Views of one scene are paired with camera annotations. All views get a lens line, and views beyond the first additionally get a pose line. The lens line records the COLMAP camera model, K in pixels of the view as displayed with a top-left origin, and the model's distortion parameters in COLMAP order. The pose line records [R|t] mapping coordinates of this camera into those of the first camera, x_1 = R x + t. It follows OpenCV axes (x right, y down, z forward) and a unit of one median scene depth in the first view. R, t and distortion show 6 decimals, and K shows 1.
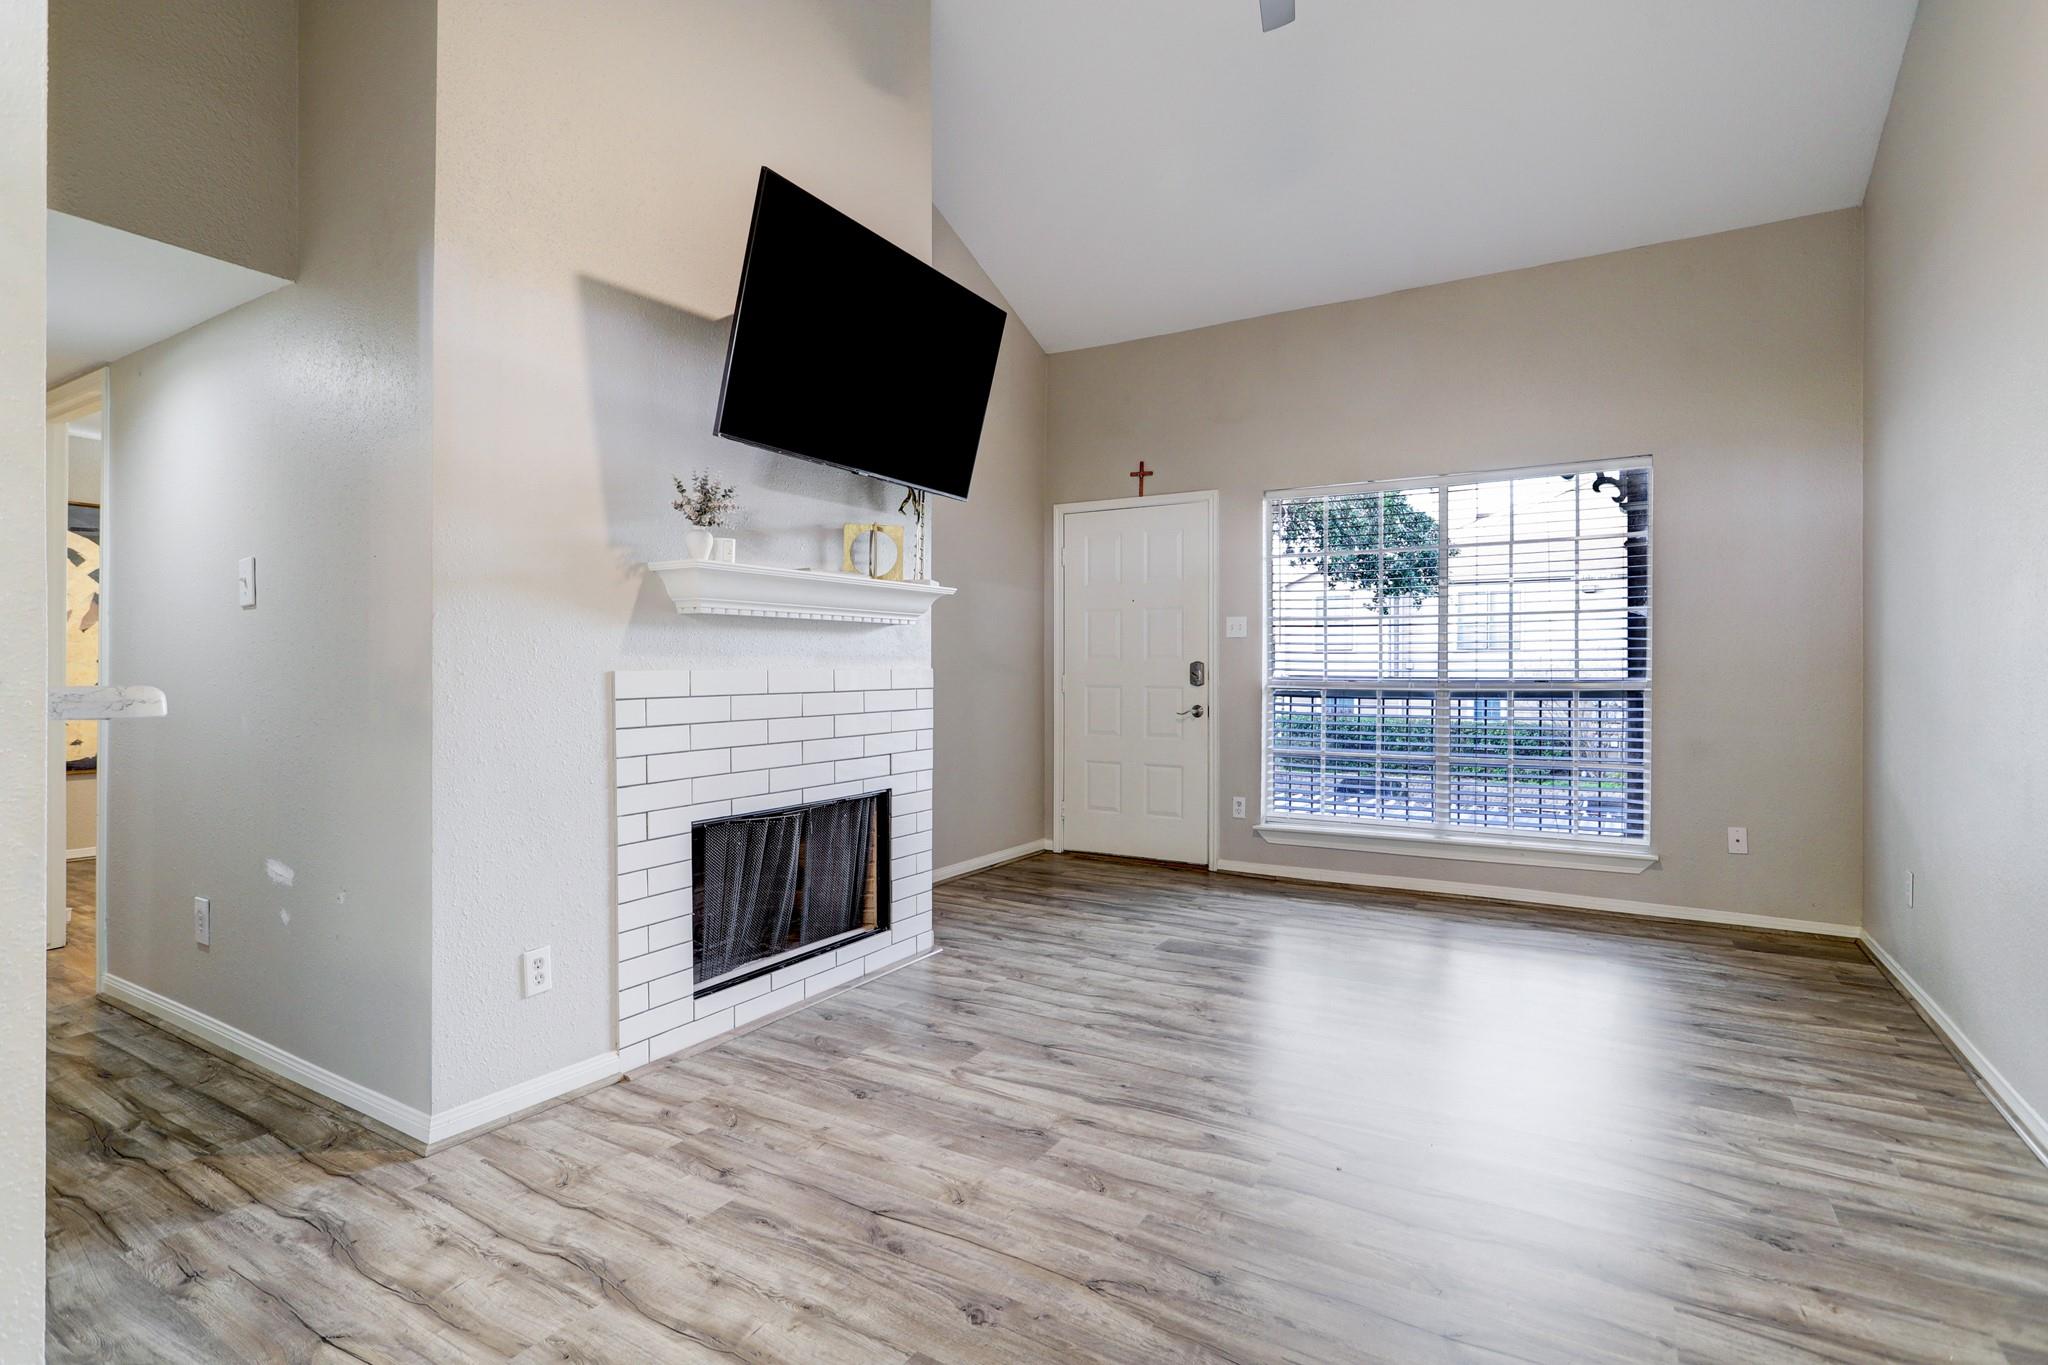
lens RADIAL K [[993.3, 0, 1024.4], [0, 993.3, 676.9], [0, 0, 1]] dist [-0.000821, 0.000838]
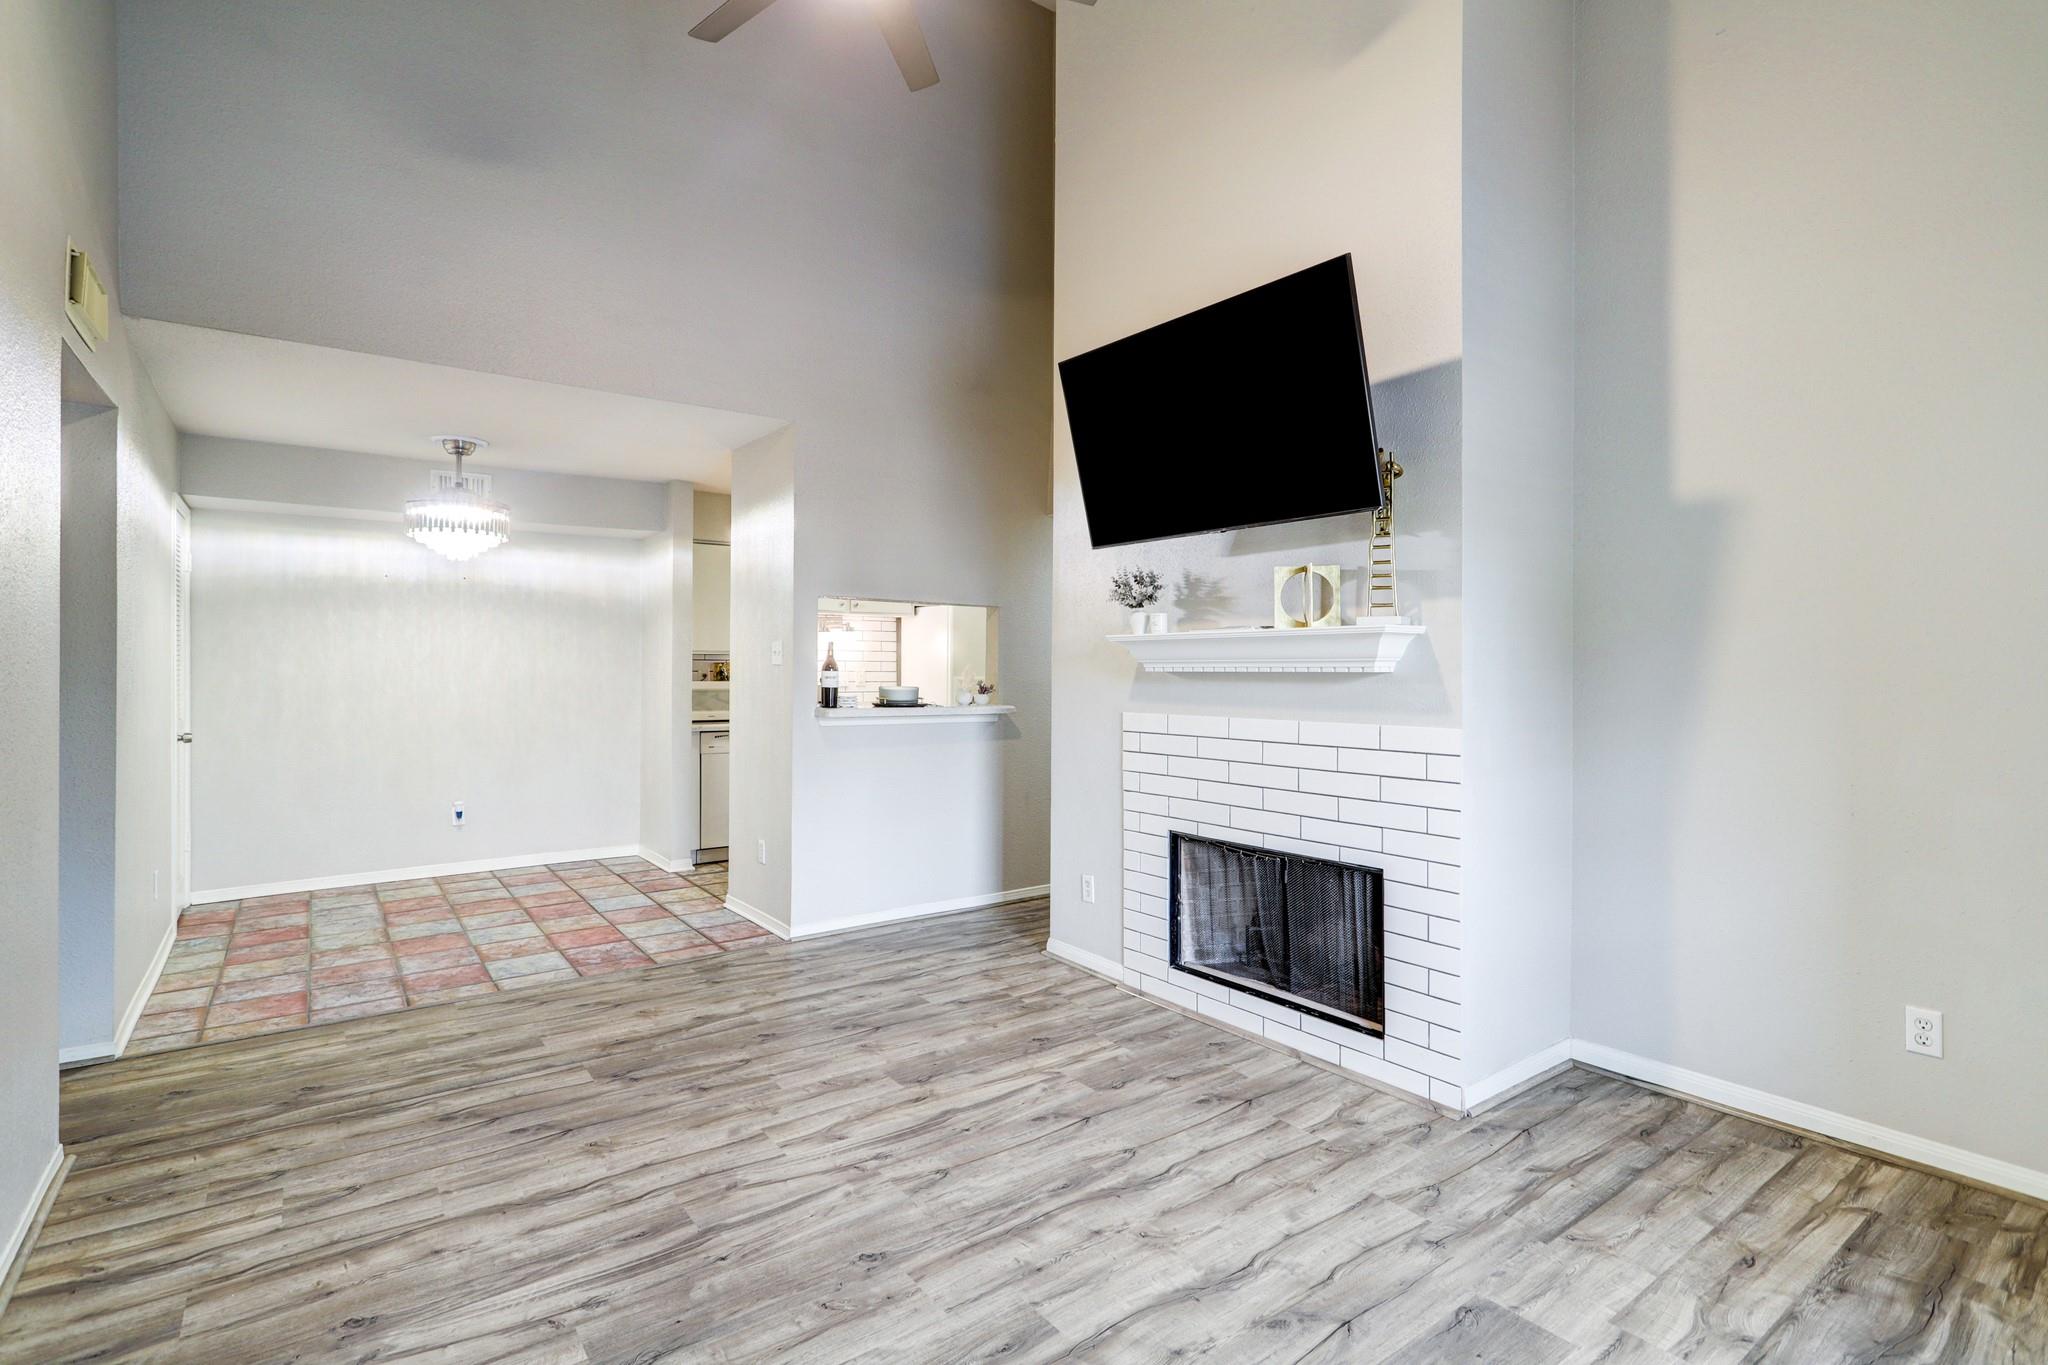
lens RADIAL K [[981.7, 0, 1026.4], [0, 981.7, 671.8], [0, 0, 1]] dist [-0.005044, -0.000287]
pose [[-0.383408, -0.002881, -0.923575, 0.961349], [-0.015306, 0.999878, 0.003235, -0.065854], [0.923452, 0.015377, -0.383405, 1.356667]]
